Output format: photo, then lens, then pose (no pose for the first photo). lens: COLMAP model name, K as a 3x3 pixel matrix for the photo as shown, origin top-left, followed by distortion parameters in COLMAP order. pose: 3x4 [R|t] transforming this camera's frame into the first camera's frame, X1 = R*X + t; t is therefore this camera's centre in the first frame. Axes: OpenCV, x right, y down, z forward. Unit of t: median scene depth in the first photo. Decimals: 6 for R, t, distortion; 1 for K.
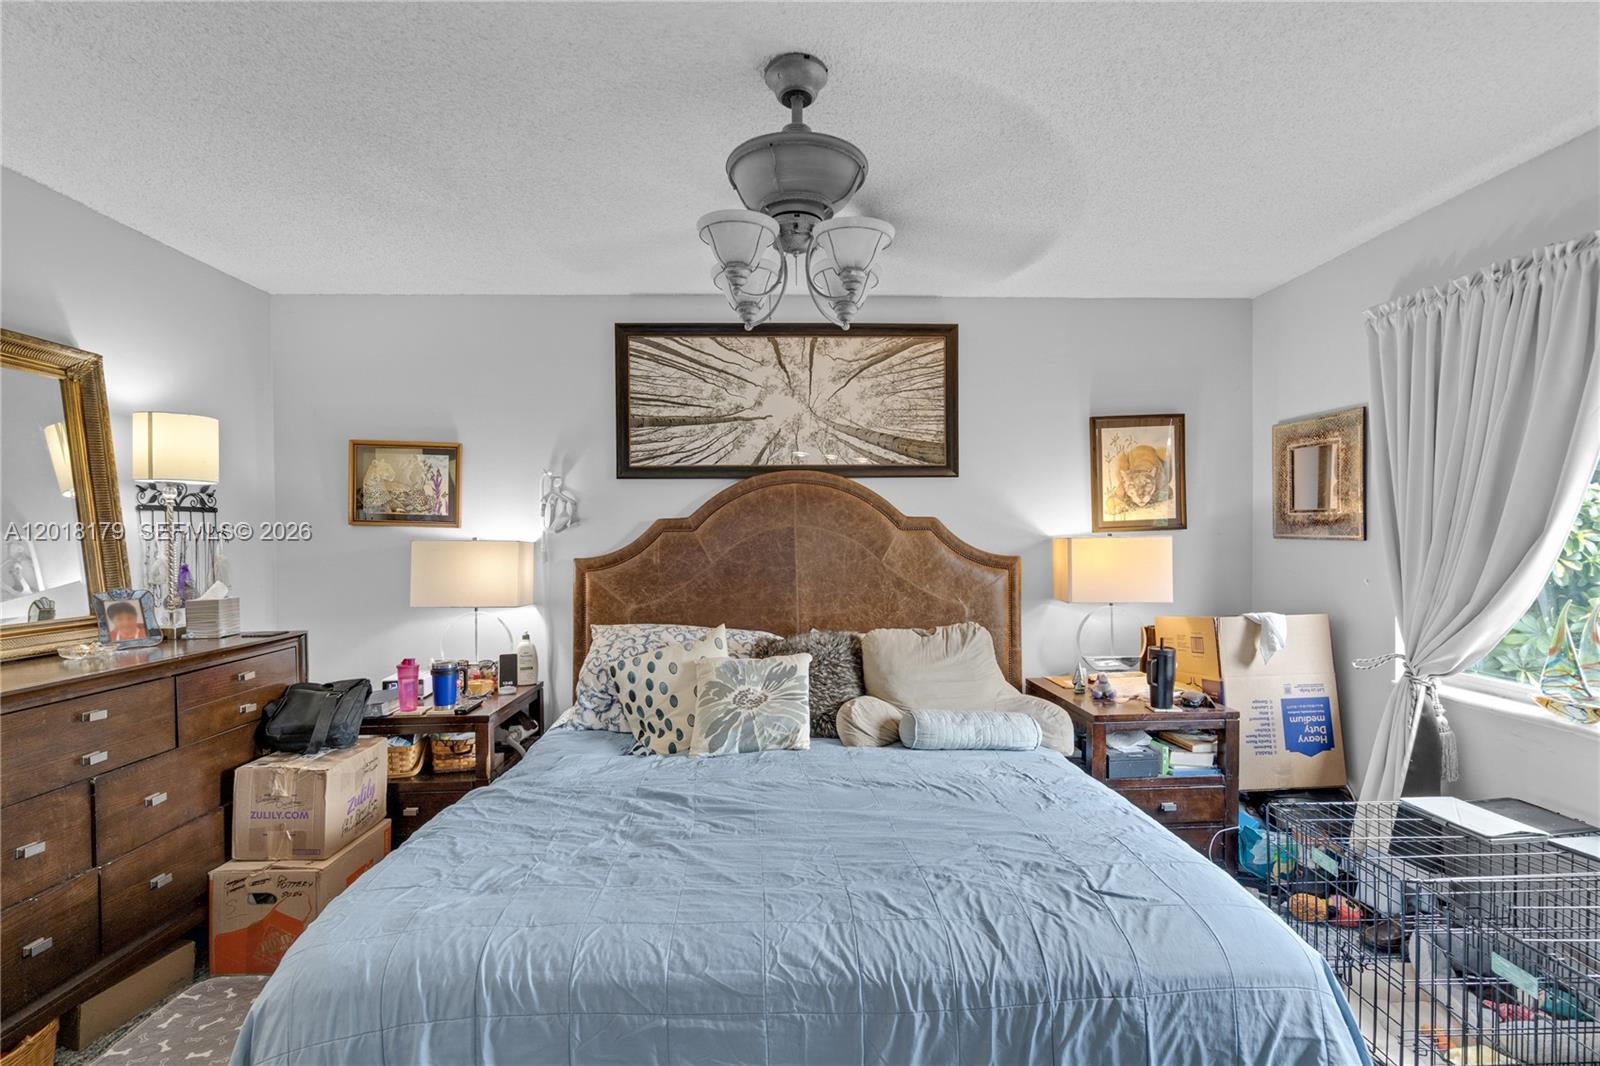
lens RADIAL K [[737.5, 0, 809.4], [0, 737.5, 540.6], [0, 0, 1]] dist [-0.008841, 0.003434]
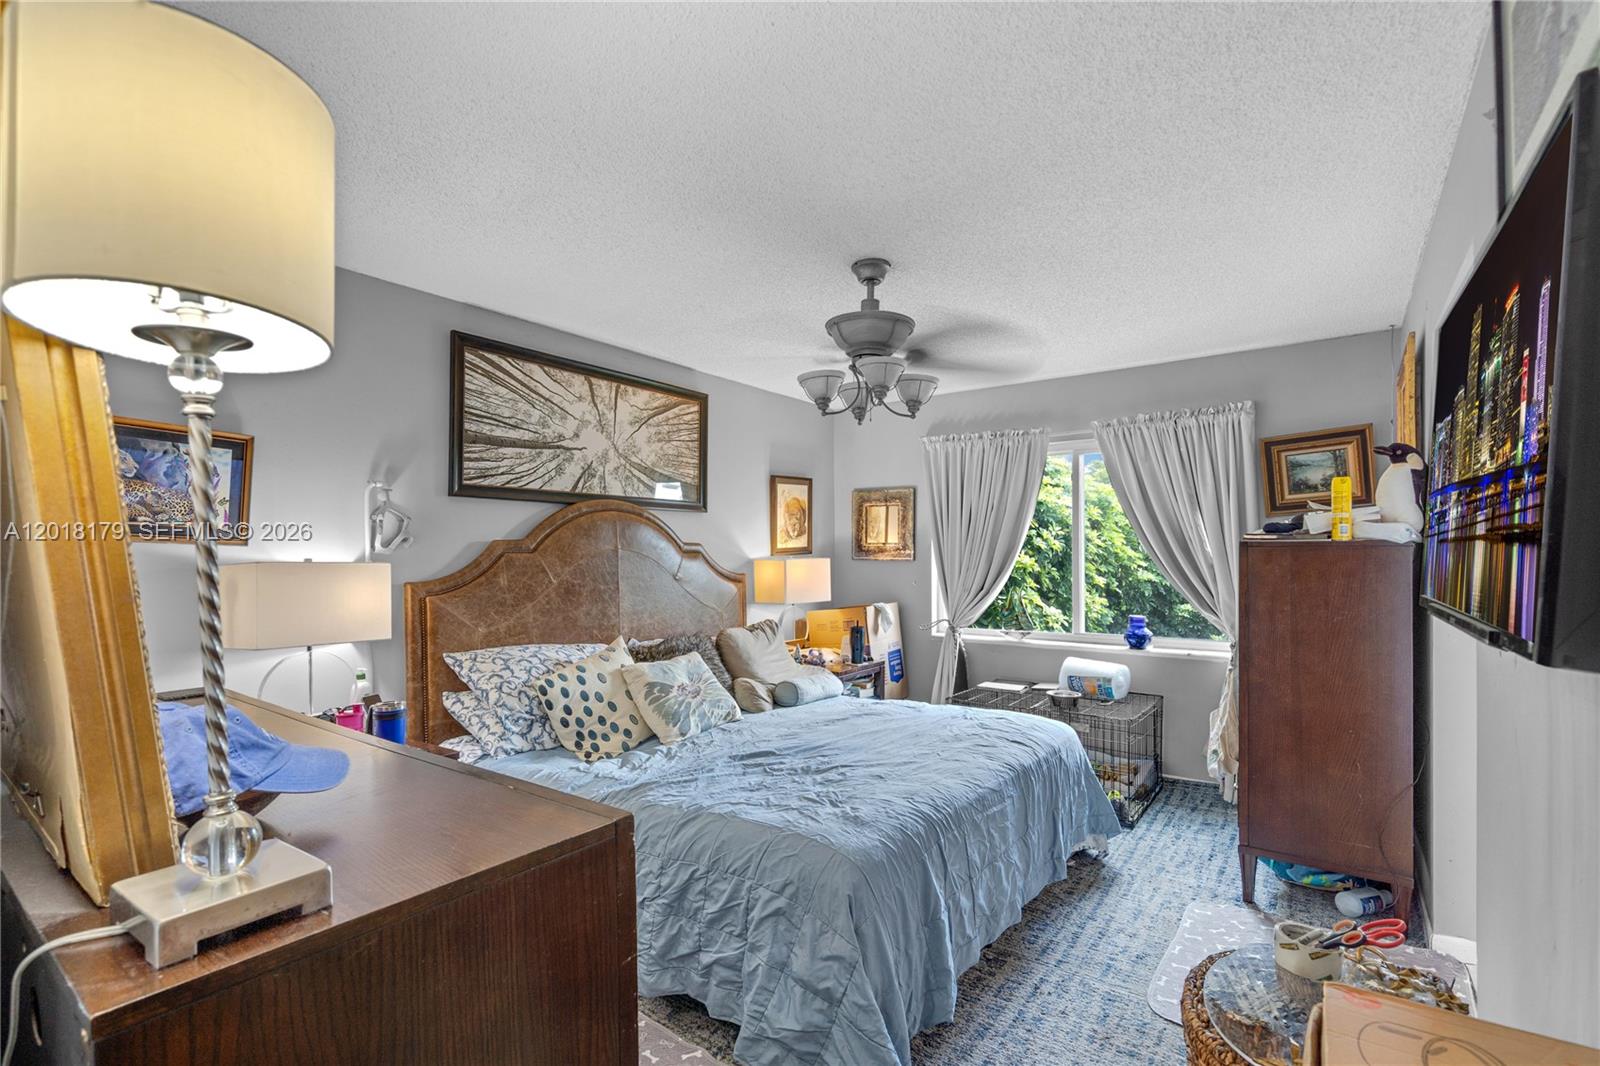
lens RADIAL K [[737.5, 0, 810.7], [0, 737.5, 558.2], [0, 0, 1]] dist [-0.008841, 0.003434]
pose [[0.606262, 0.001594, 0.795263, -0.723432], [0.004915, 0.999971, -0.005750, 0.002161], [-0.795250, 0.007395, 0.606237, 0.073701]]
